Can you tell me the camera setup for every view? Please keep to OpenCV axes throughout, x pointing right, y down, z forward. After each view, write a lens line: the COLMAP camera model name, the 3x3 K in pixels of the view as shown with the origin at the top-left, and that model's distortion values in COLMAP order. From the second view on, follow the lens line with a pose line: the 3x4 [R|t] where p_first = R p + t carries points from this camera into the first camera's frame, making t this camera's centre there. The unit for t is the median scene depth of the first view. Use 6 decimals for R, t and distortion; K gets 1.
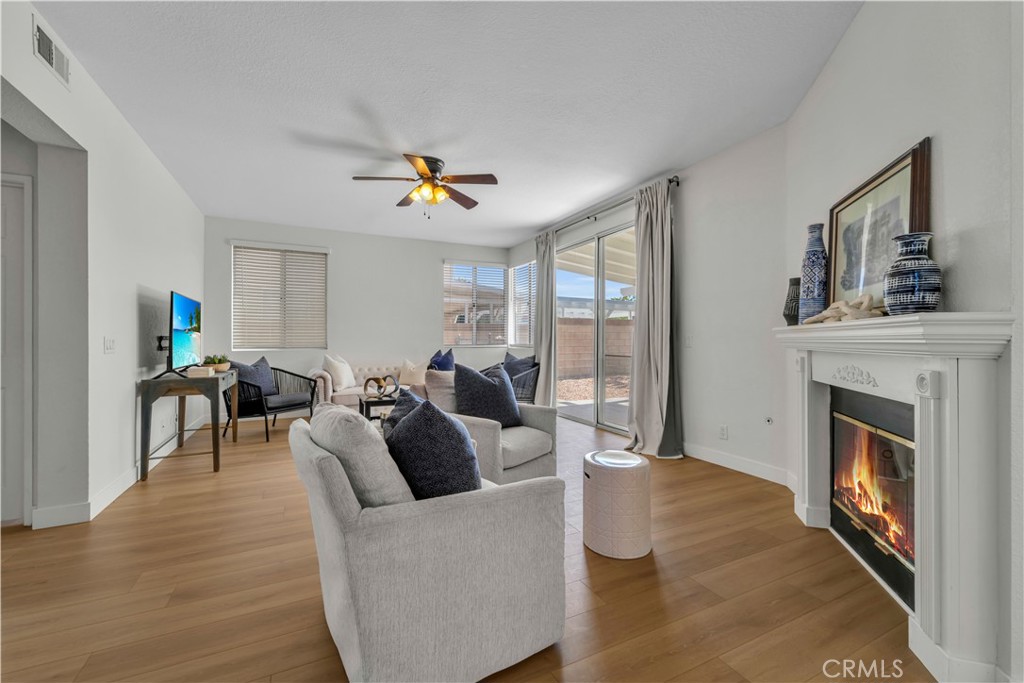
lens RADIAL K [[414.1, 0, 513.4], [0, 414.1, 343.1], [0, 0, 1]] dist [0.008002, -0.001440]
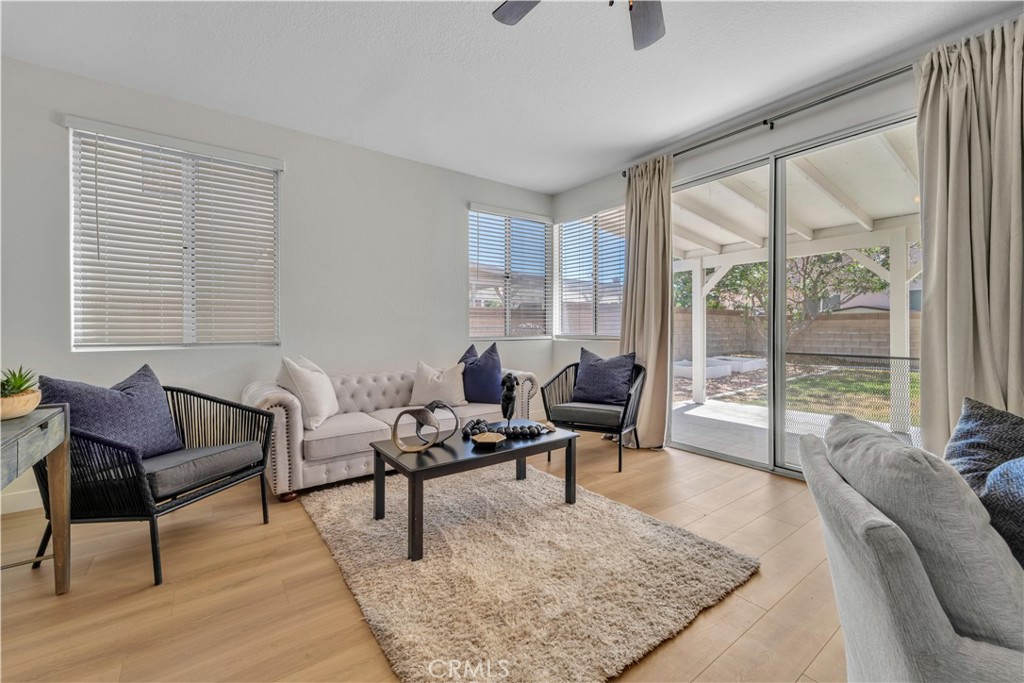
lens RADIAL K [[414.1, 0, 509.1], [0, 414.1, 331.0], [0, 0, 1]] dist [0.008002, -0.001440]
pose [[0.985338, -0.002832, 0.170591, -0.278227], [0.003810, 0.999978, -0.005405, -0.000886], [-0.170572, 0.005976, 0.985327, 0.467014]]
